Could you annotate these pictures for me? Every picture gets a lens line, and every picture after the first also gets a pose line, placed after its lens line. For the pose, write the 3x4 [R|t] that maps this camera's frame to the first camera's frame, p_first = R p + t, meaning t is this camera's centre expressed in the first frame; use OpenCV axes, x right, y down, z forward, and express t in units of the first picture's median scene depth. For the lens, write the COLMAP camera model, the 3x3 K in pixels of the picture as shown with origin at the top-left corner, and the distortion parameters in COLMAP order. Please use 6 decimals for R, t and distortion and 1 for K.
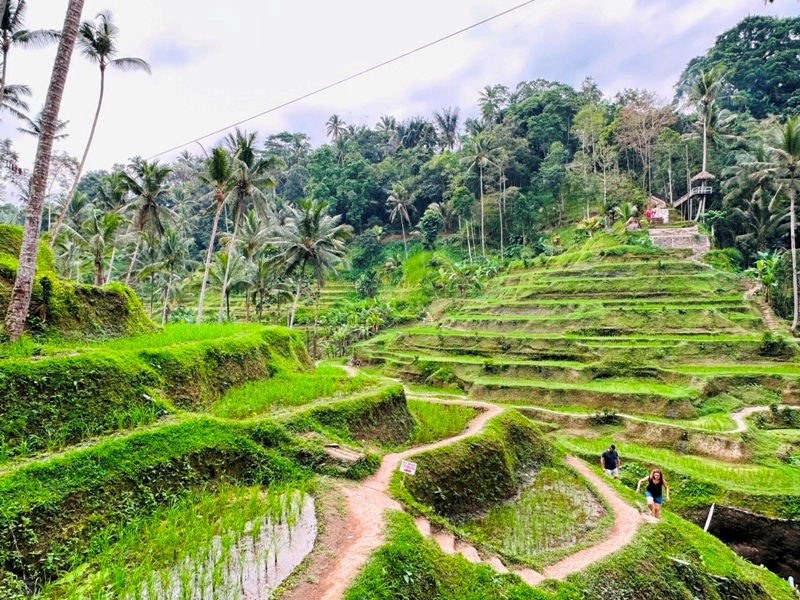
lens RADIAL K [[533.5, 0, 400.3], [0, 533.5, 306.7], [0, 0, 1]] dist [-0.008690, 0.012579]
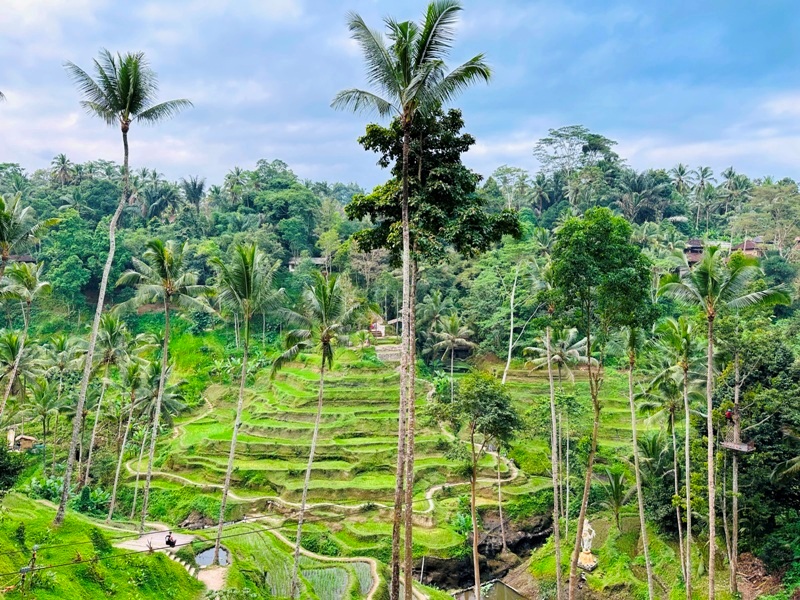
lens RADIAL K [[556.6, 0, 401.7], [0, 556.6, 296.8], [0, 0, 1]] dist [0.064483, -0.067874]
pose [[0.847044, 0.024532, 0.530957, -0.380934], [-0.031160, 0.999508, 0.003529, -0.357074], [-0.530609, -0.019533, 0.847391, -0.459204]]
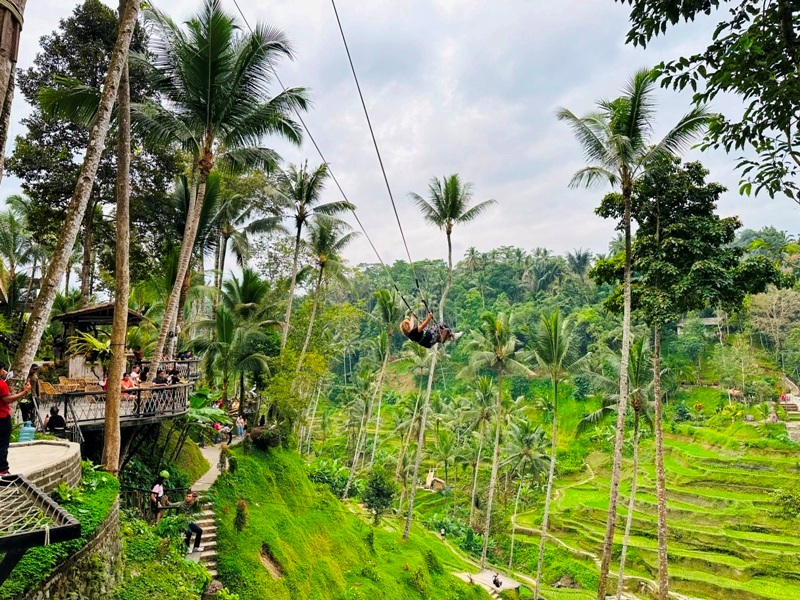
lens RADIAL K [[556.6, 0, 400.0], [0, 556.6, 294.7], [0, 0, 1]] dist [0.064483, -0.067874]
pose [[0.988724, -0.003975, -0.149697, -0.266791], [-0.011589, 0.994619, -0.102954, -0.357662], [0.149301, 0.103528, 0.983357, -0.547970]]
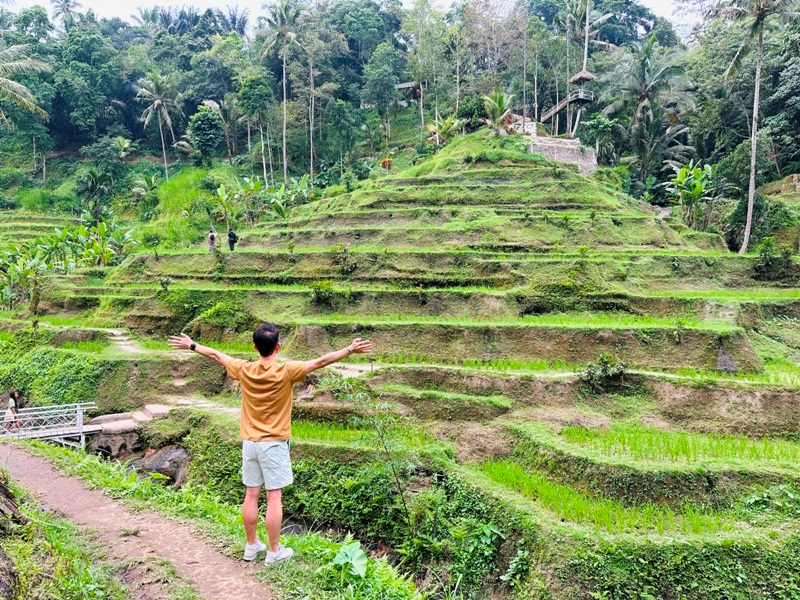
lens RADIAL K [[556.6, 0, 394.3], [0, 556.6, 297.3], [0, 0, 1]] dist [0.064483, -0.067874]
pose [[0.928226, 0.023036, 0.371302, 0.032731], [-0.020167, 0.999729, -0.011608, 0.103721], [-0.371469, 0.003287, 0.928440, 0.436837]]
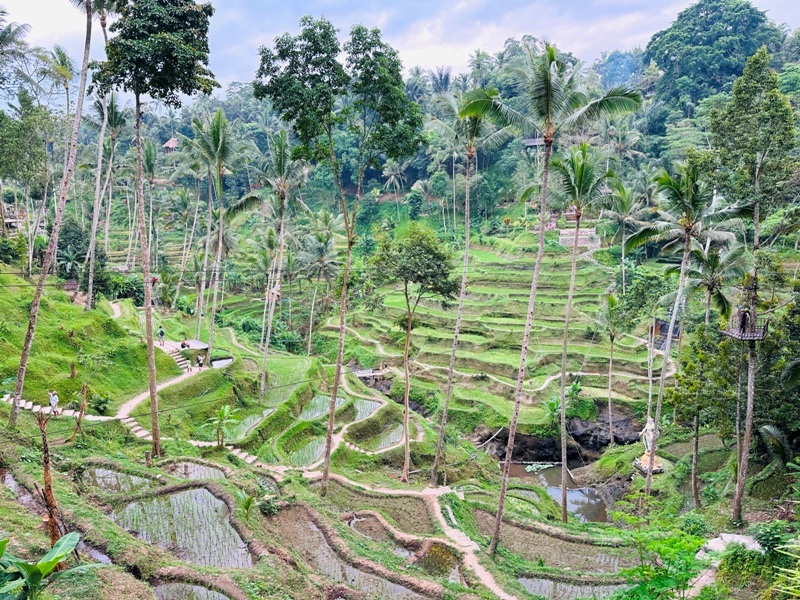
lens RADIAL K [[556.6, 0, 394.4], [0, 556.6, 298.3], [0, 0, 1]] dist [0.064483, -0.067874]
pose [[0.999182, 0.008999, -0.039429, 0.106262], [-0.001180, 0.981002, 0.193995, -0.309726], [0.040426, -0.193789, 0.980210, -0.615746]]
